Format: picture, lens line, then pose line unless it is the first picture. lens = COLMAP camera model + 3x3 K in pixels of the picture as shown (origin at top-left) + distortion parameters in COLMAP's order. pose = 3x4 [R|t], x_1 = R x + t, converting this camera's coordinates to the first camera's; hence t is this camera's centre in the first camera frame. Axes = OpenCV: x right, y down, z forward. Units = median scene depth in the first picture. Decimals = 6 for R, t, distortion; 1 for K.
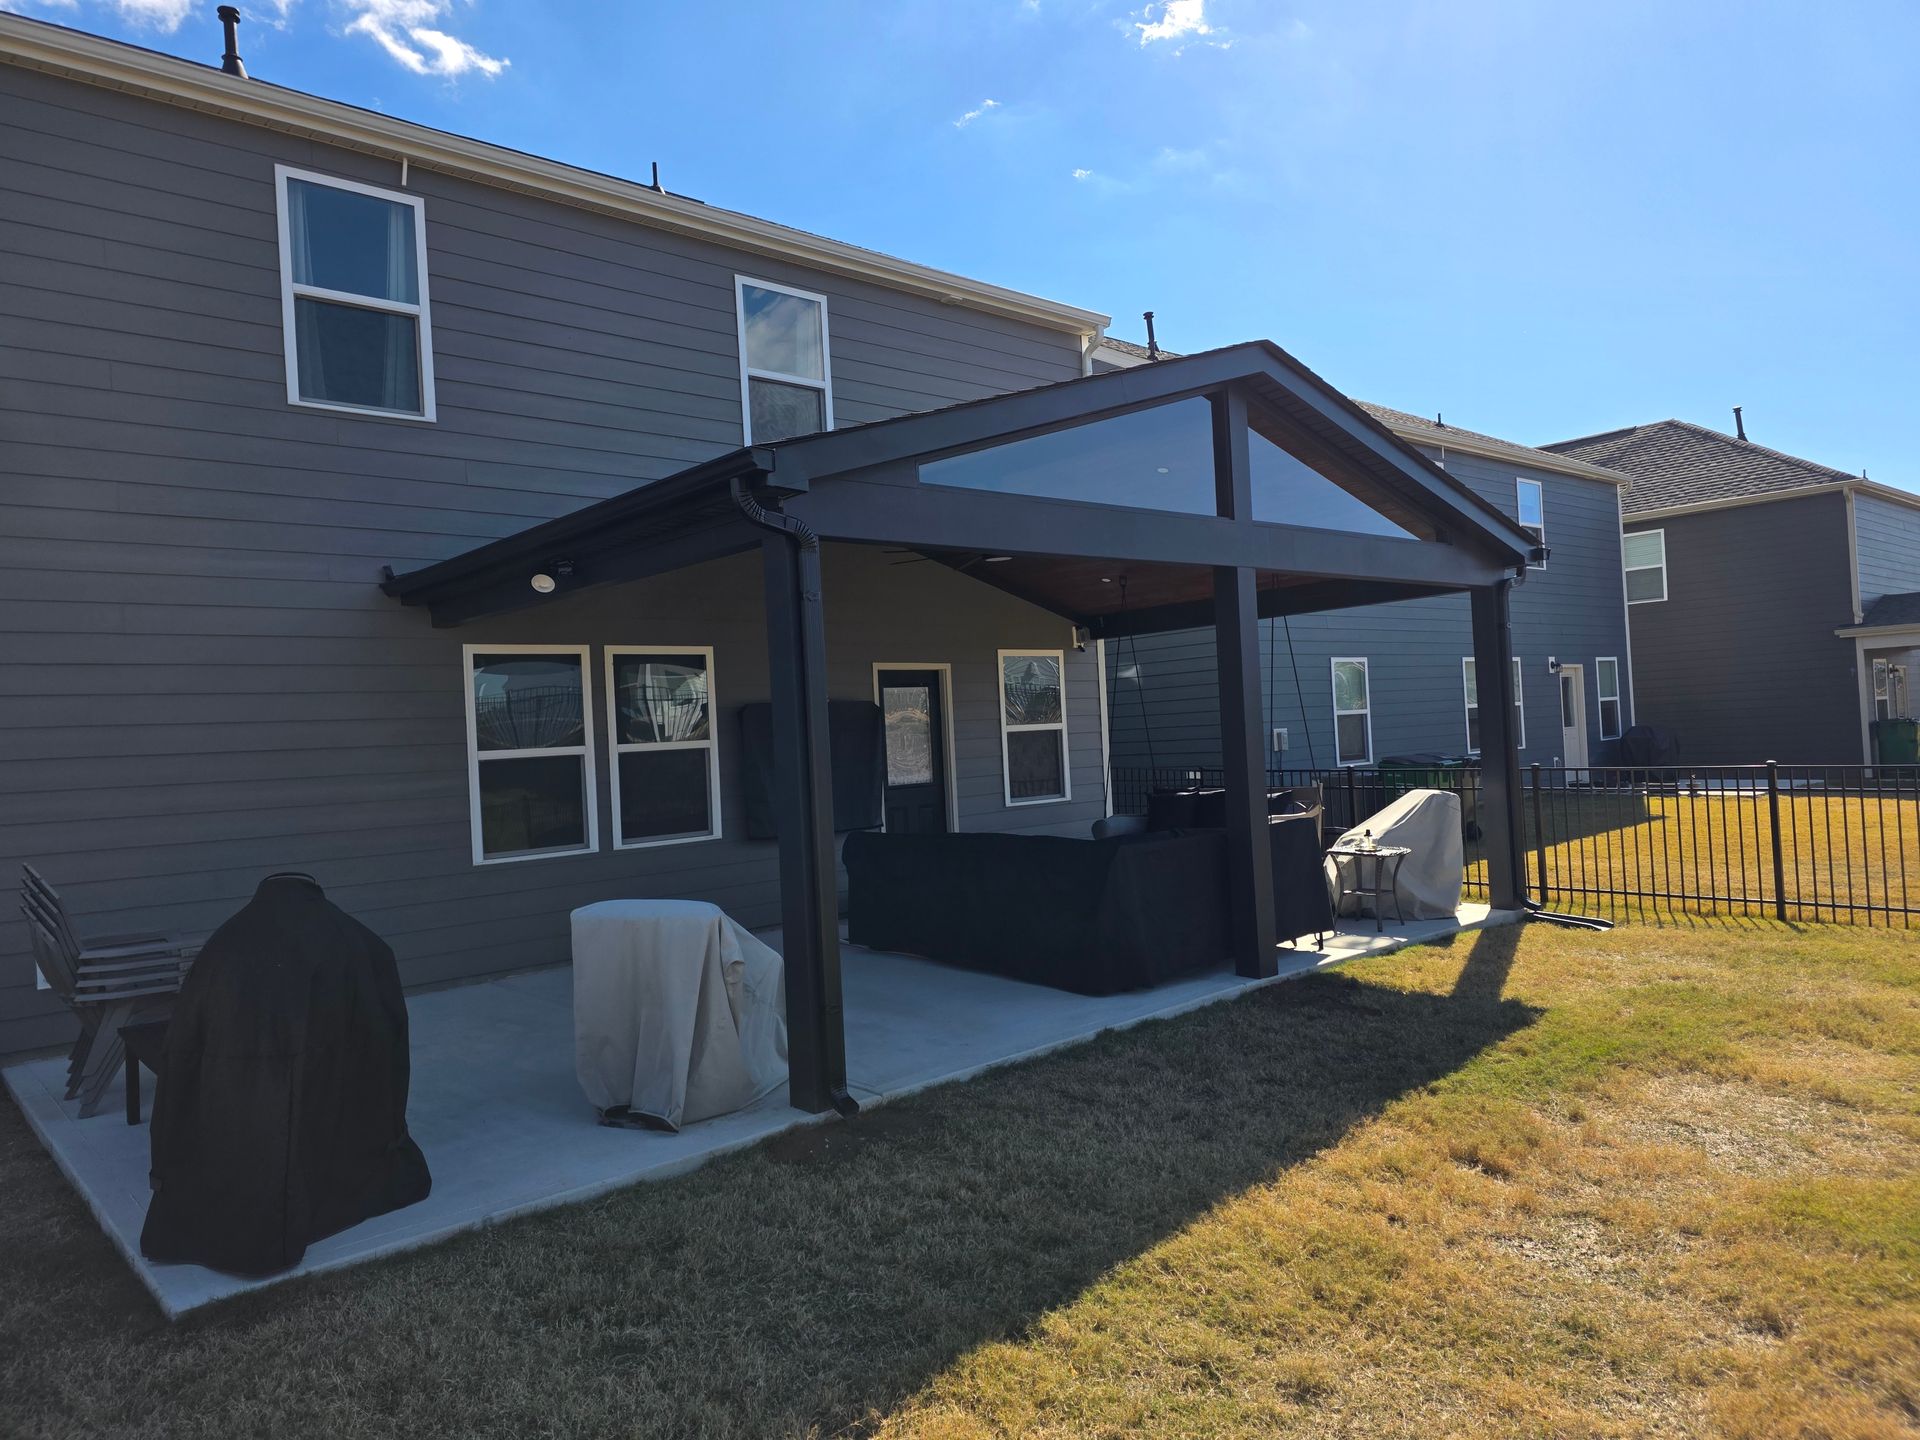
lens RADIAL K [[1396.6, 0, 996.9], [0, 1396.6, 721.3], [0, 0, 1]] dist [0.064977, -0.107603]
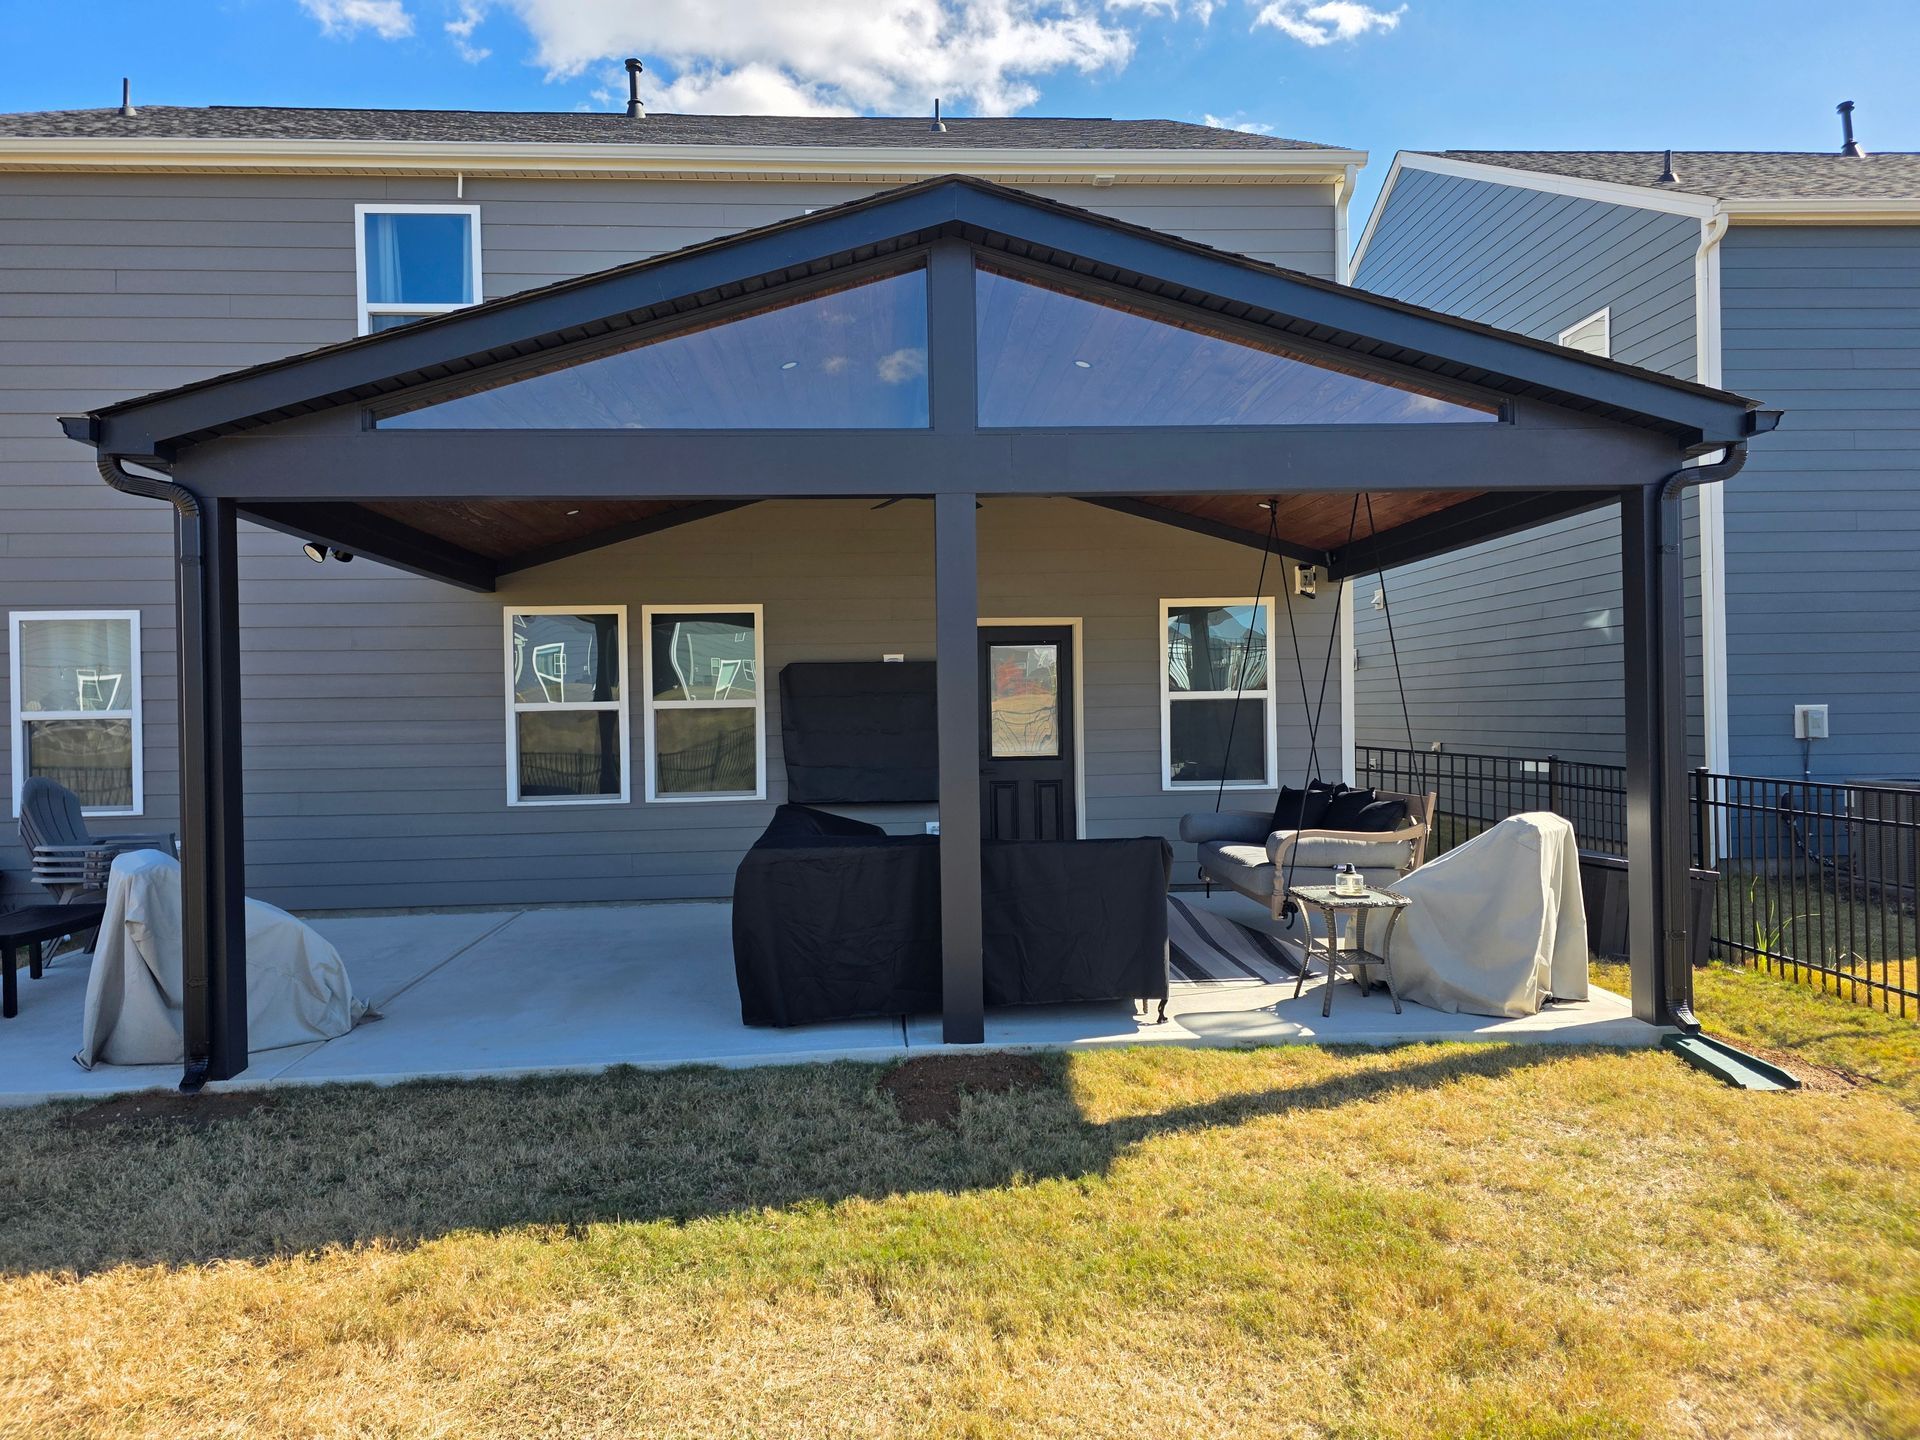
lens RADIAL K [[1346.8, 0, 961.7], [0, 1346.8, 749.6], [0, 0, 1]] dist [-0.000506, -0.003836]
pose [[0.752108, 0.056903, -0.656579, 0.541596], [-0.017150, 0.997618, 0.066814, -0.017548], [0.658817, -0.038991, 0.751292, 0.391930]]
